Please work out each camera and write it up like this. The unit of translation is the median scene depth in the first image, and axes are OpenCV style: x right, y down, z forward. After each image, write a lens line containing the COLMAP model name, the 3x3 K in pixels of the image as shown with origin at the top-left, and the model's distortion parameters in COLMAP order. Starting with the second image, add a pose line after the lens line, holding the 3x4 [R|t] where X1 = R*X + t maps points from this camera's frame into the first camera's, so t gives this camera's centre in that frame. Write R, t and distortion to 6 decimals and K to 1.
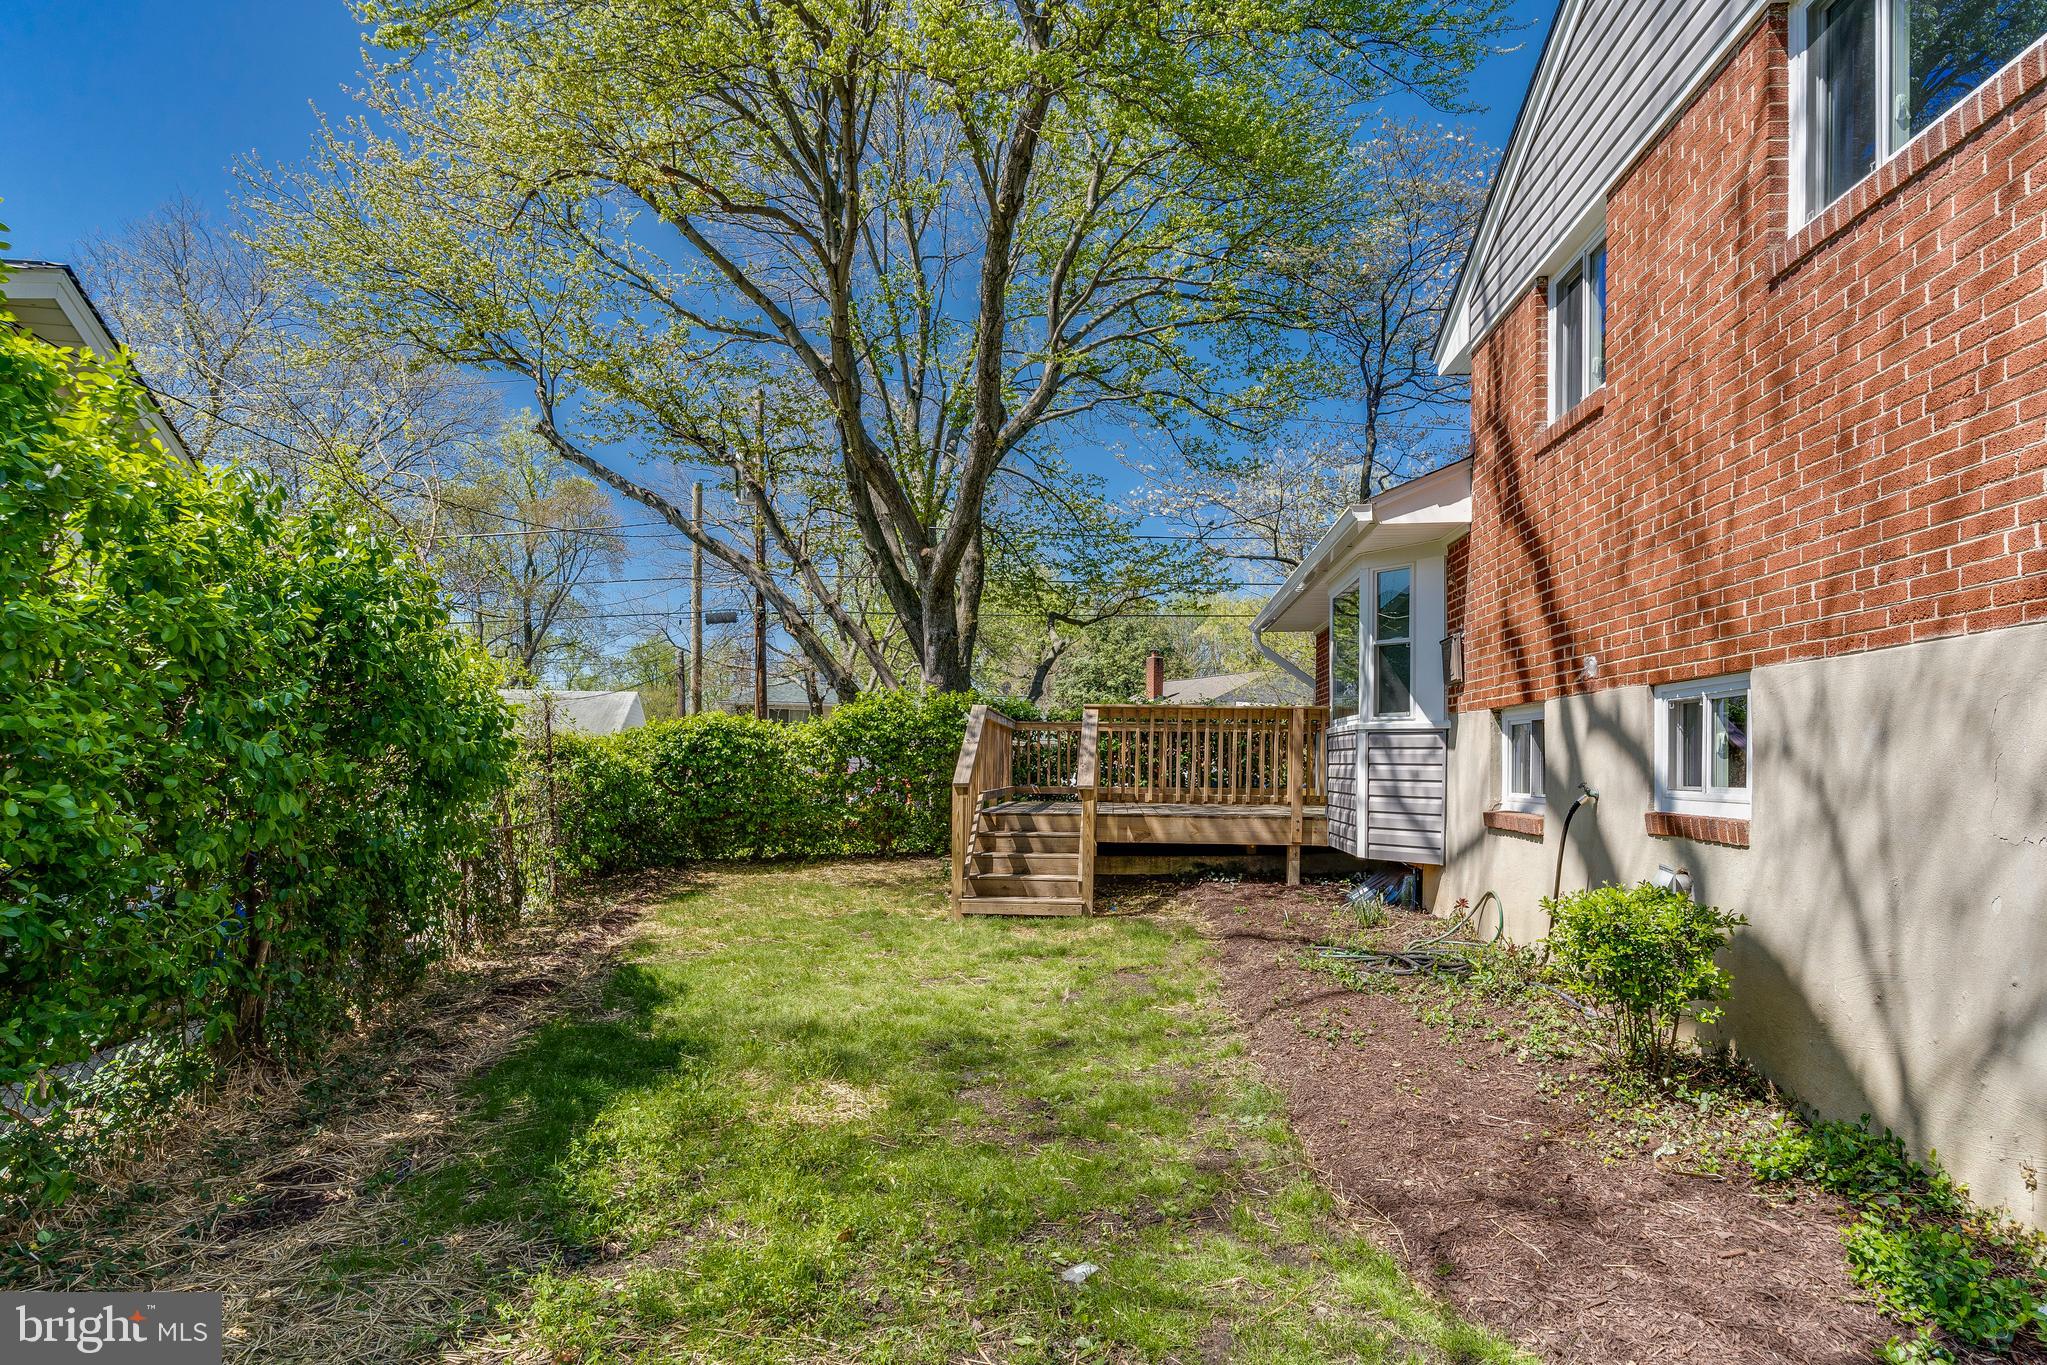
lens RADIAL K [[1014.1, 0, 1023.5], [0, 1014.1, 682.5], [0, 0, 1]] dist [-0.081433, 0.039917]
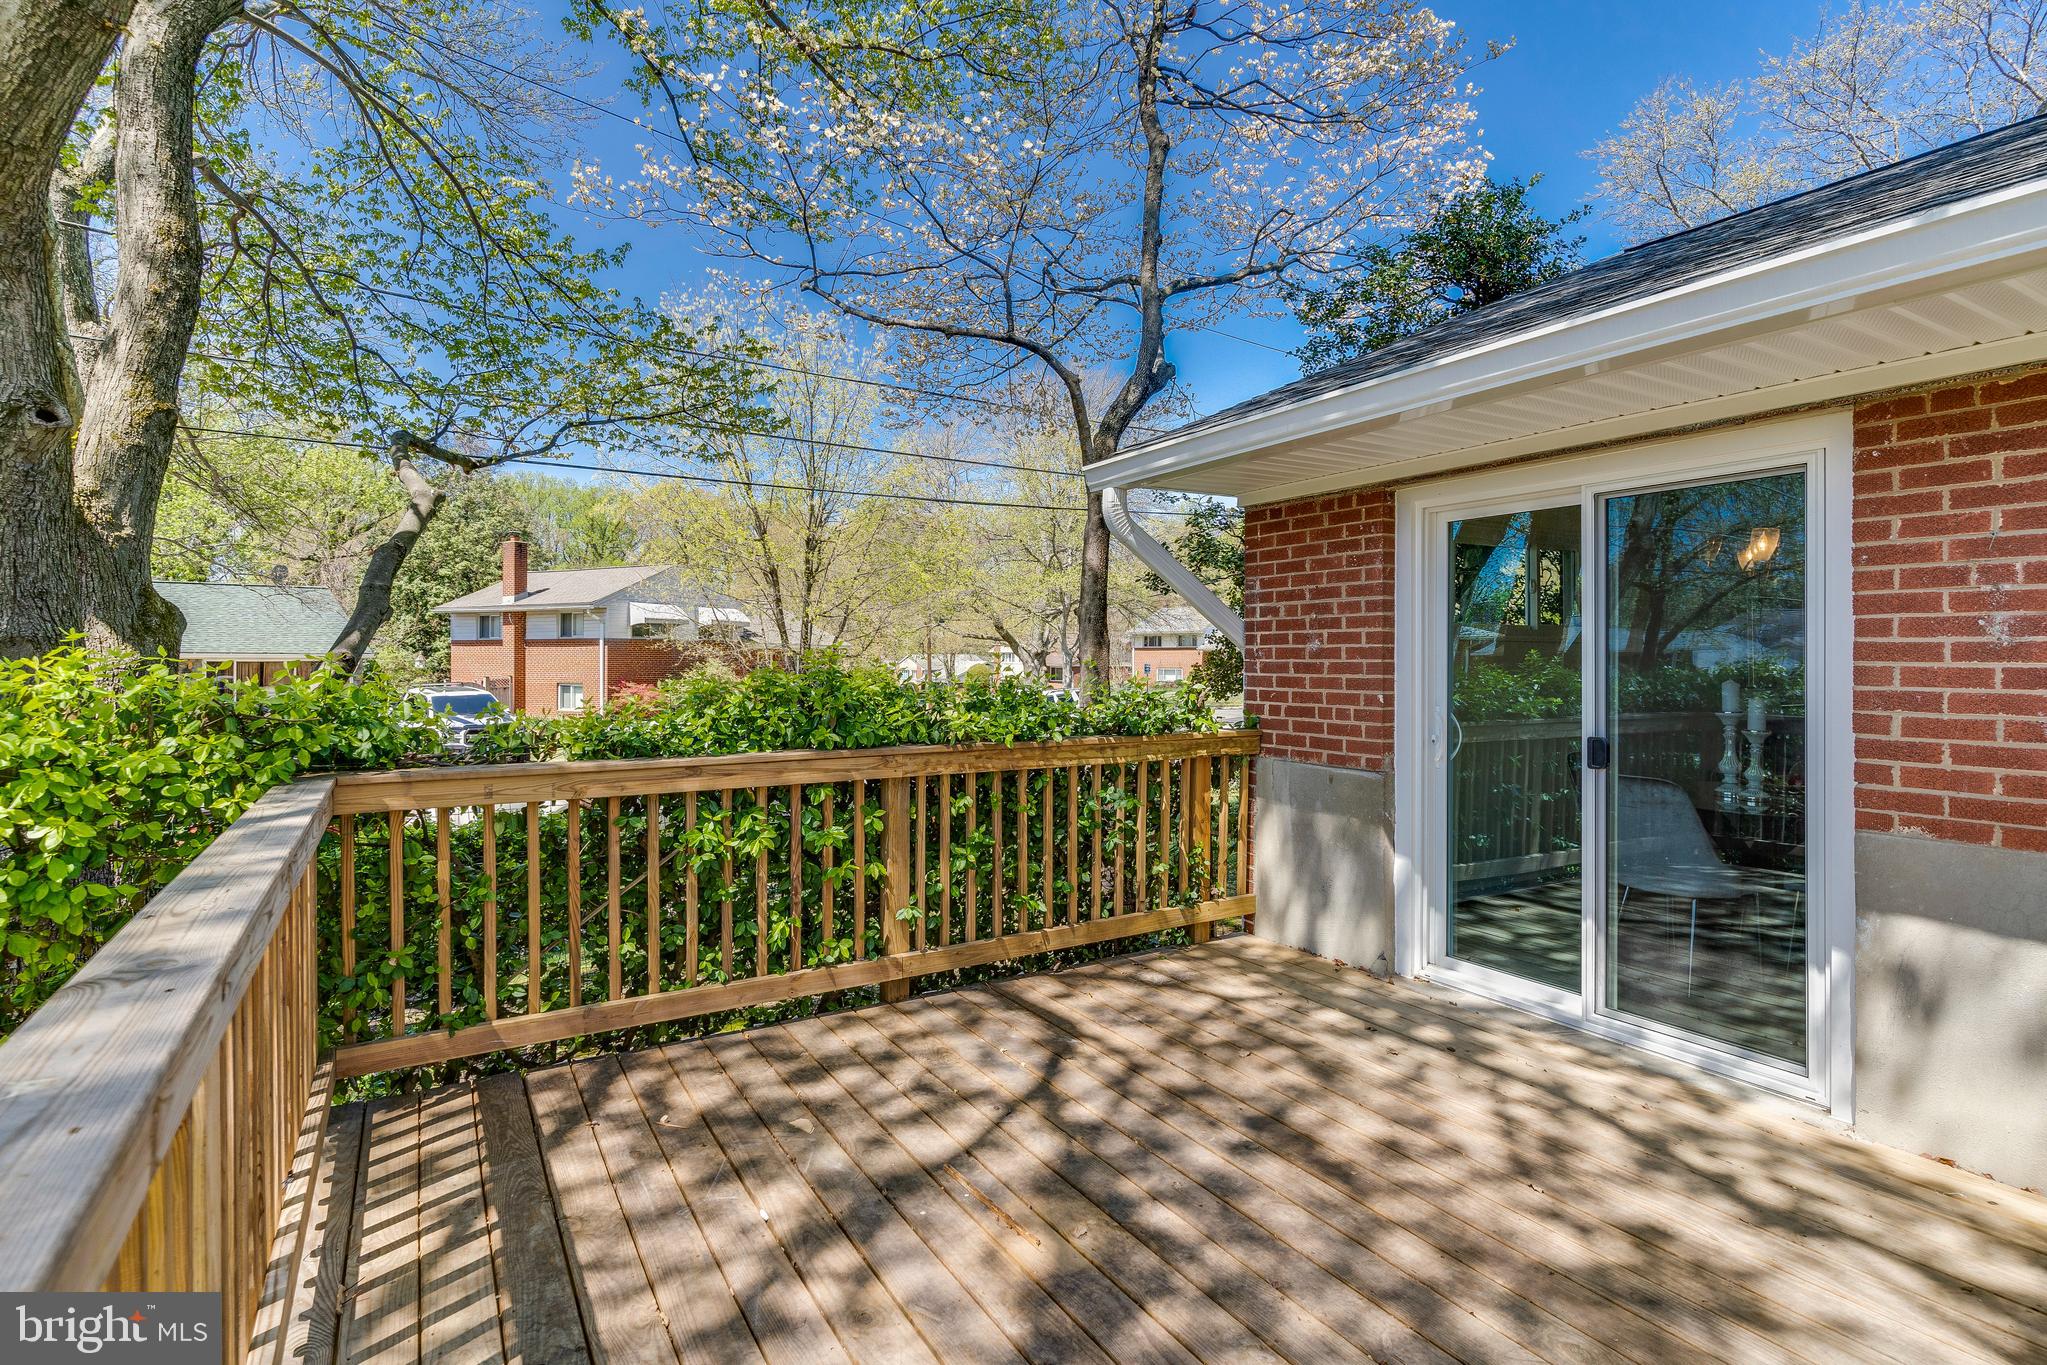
lens RADIAL K [[1014.1, 0, 1023.5], [0, 1014.1, 682.5], [0, 0, 1]] dist [-0.081433, 0.039917]
pose [[0.809835, -0.012906, 0.586515, -0.005762], [-0.047042, 0.995110, 0.086850, -0.007616], [-0.584768, -0.097925, 0.805268, 0.461770]]
